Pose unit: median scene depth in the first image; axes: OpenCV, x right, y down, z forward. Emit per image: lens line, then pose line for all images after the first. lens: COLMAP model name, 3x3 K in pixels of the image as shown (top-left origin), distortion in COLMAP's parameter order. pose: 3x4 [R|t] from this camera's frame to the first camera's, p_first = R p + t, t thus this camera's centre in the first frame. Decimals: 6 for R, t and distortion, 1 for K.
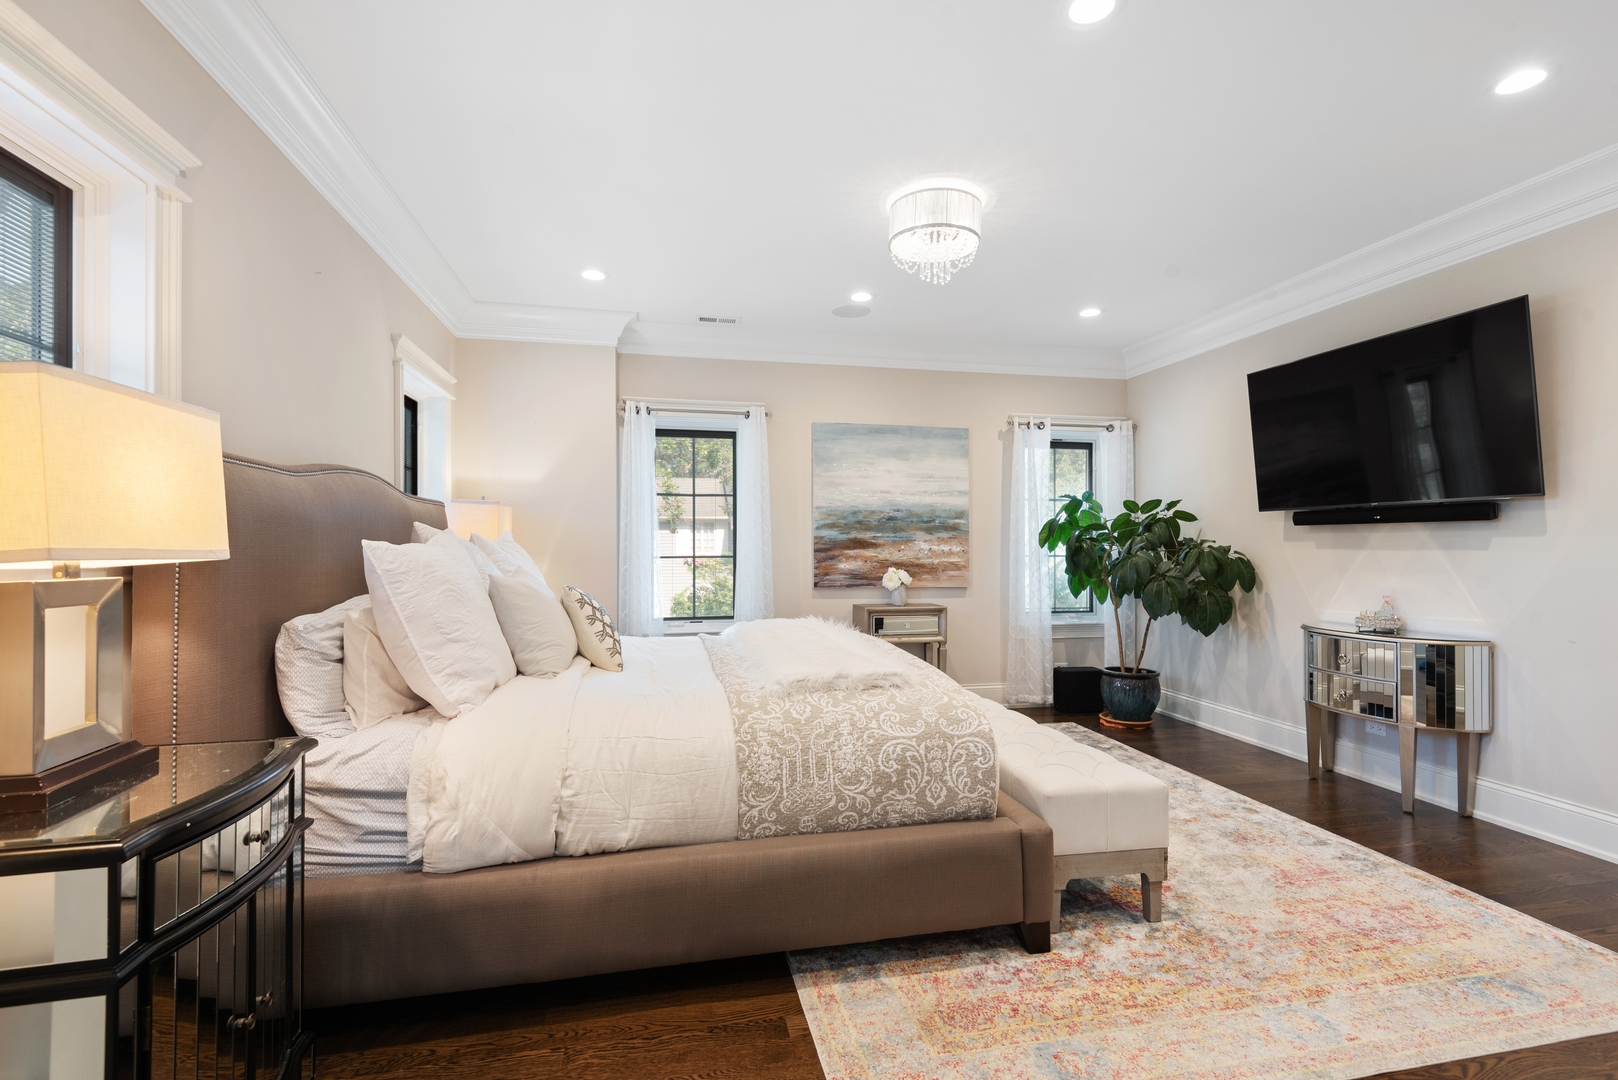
lens RADIAL K [[734.4, 0, 808.6], [0, 734.4, 549.8], [0, 0, 1]] dist [0.014029, -0.006156]
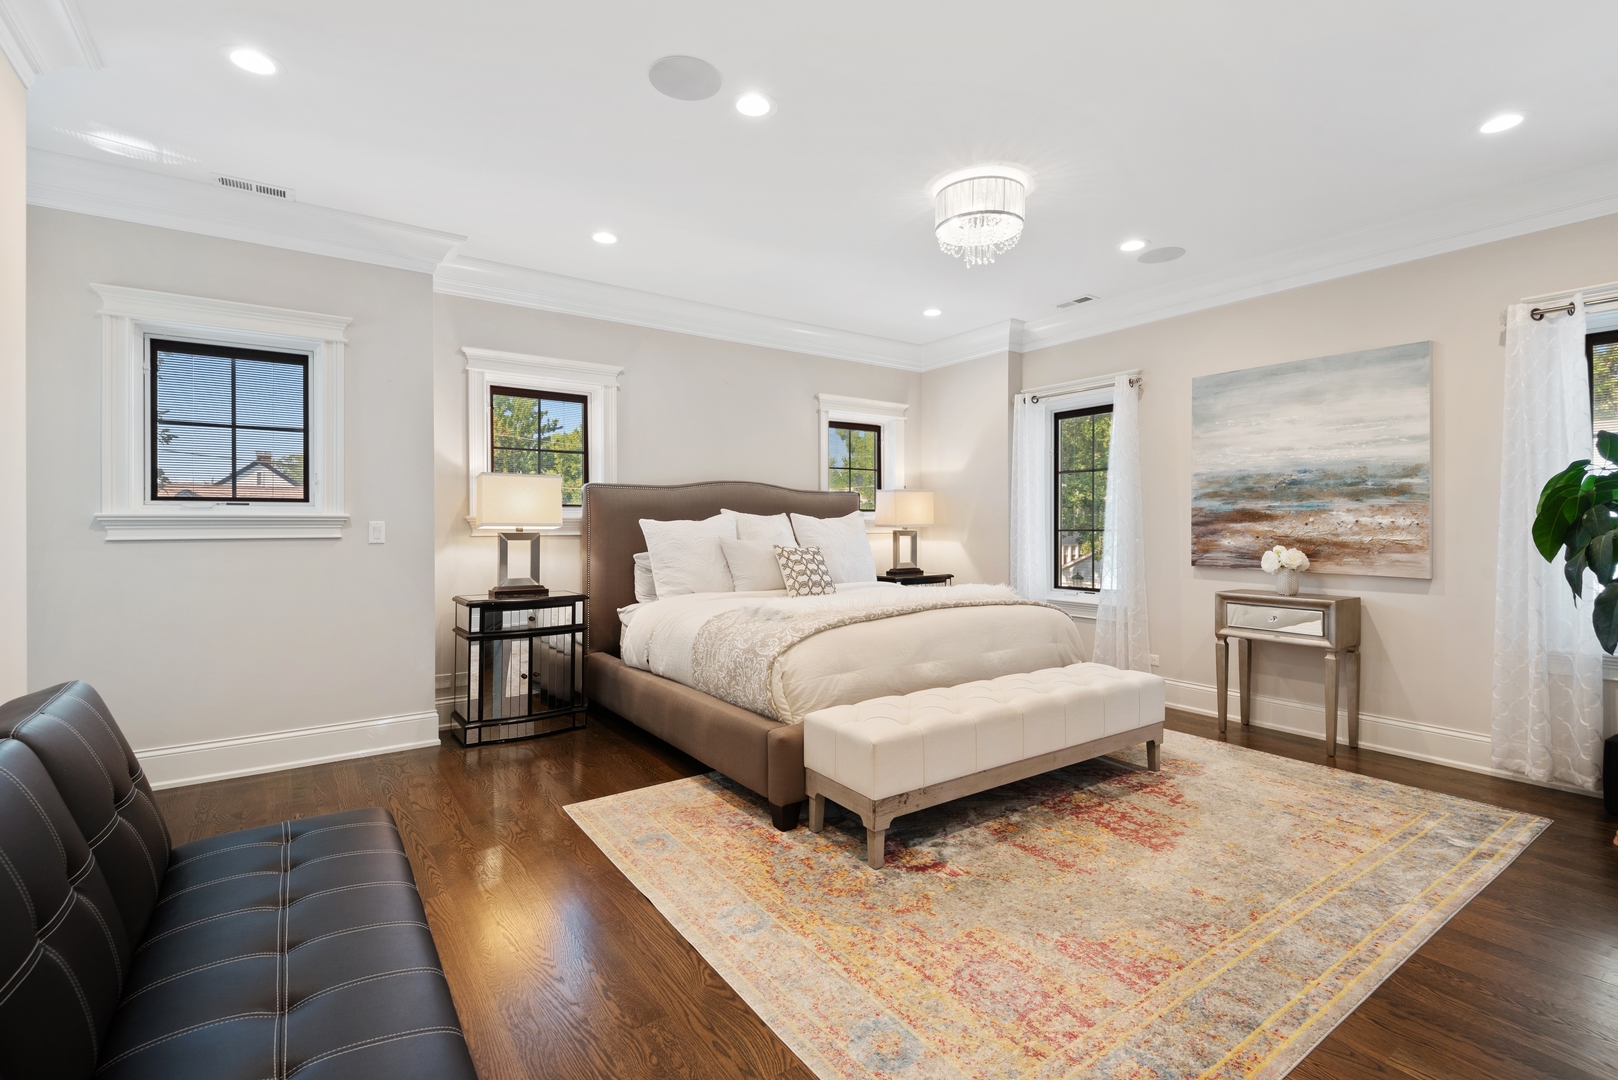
lens RADIAL K [[734.4, 0, 814.9], [0, 734.4, 543.4], [0, 0, 1]] dist [0.014029, -0.006156]
pose [[0.392158, 0.022961, -0.919611, 0.639594], [-0.000247, 0.999691, 0.024855, 0.002472], [0.919898, -0.009520, 0.392043, 0.231144]]
